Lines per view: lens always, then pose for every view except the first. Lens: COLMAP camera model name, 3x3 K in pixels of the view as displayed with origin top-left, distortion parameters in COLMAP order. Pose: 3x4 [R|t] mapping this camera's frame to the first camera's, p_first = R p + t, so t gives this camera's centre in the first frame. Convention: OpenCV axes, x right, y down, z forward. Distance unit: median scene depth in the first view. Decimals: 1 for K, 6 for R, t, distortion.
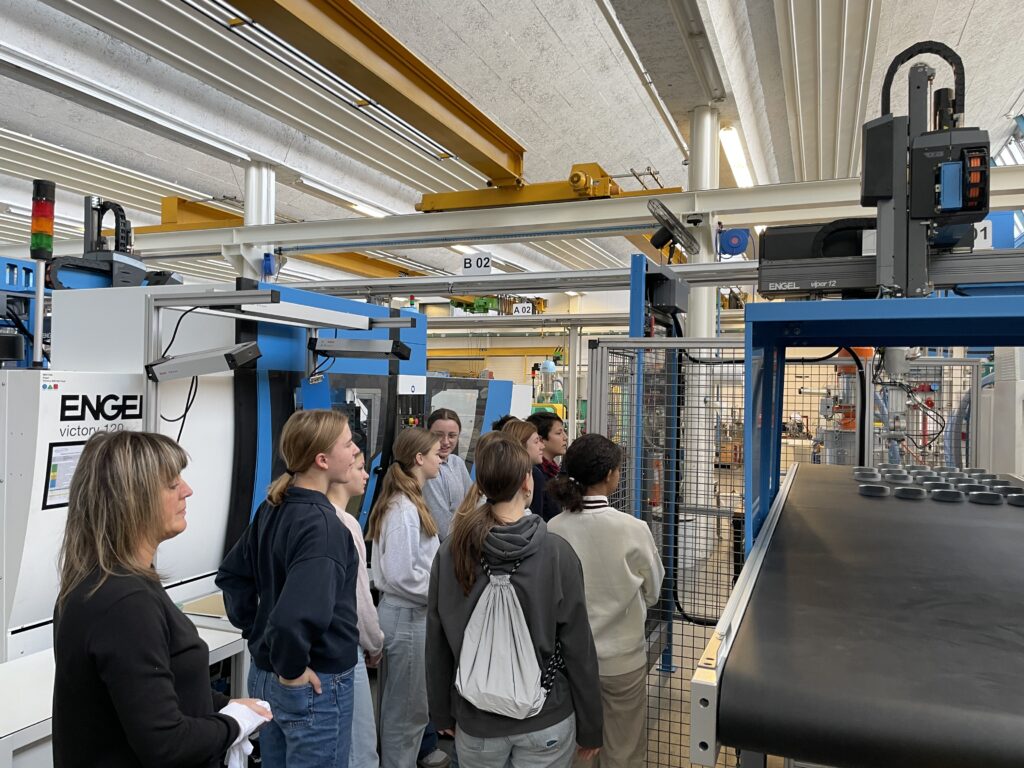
lens RADIAL K [[766.5, 0, 510.6], [0, 766.5, 384.3], [0, 0, 1]] dist [0.004591, -0.011976]
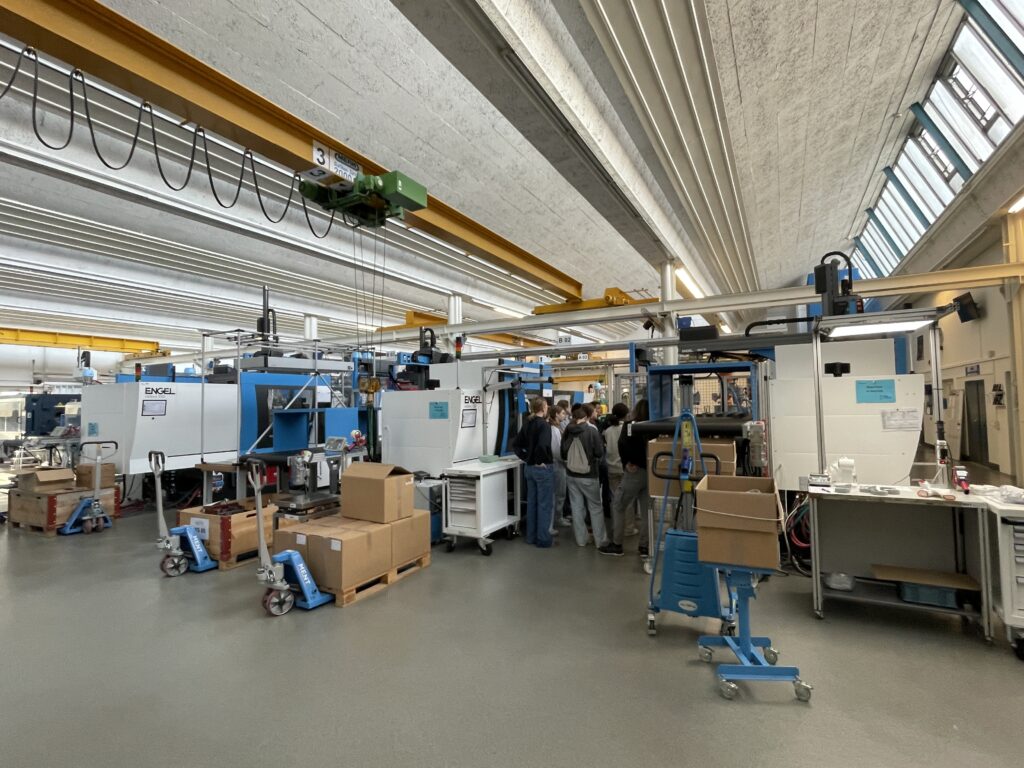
lens RADIAL K [[505.6, 0, 513.3], [0, 505.6, 378.6], [0, 0, 1]] dist [-0.004634, -0.000085]
pose [[0.993363, -0.038512, -0.108383, -0.029435], [0.033597, 0.998338, -0.046814, 0.014943], [0.110006, 0.042862, 0.993006, -0.392137]]
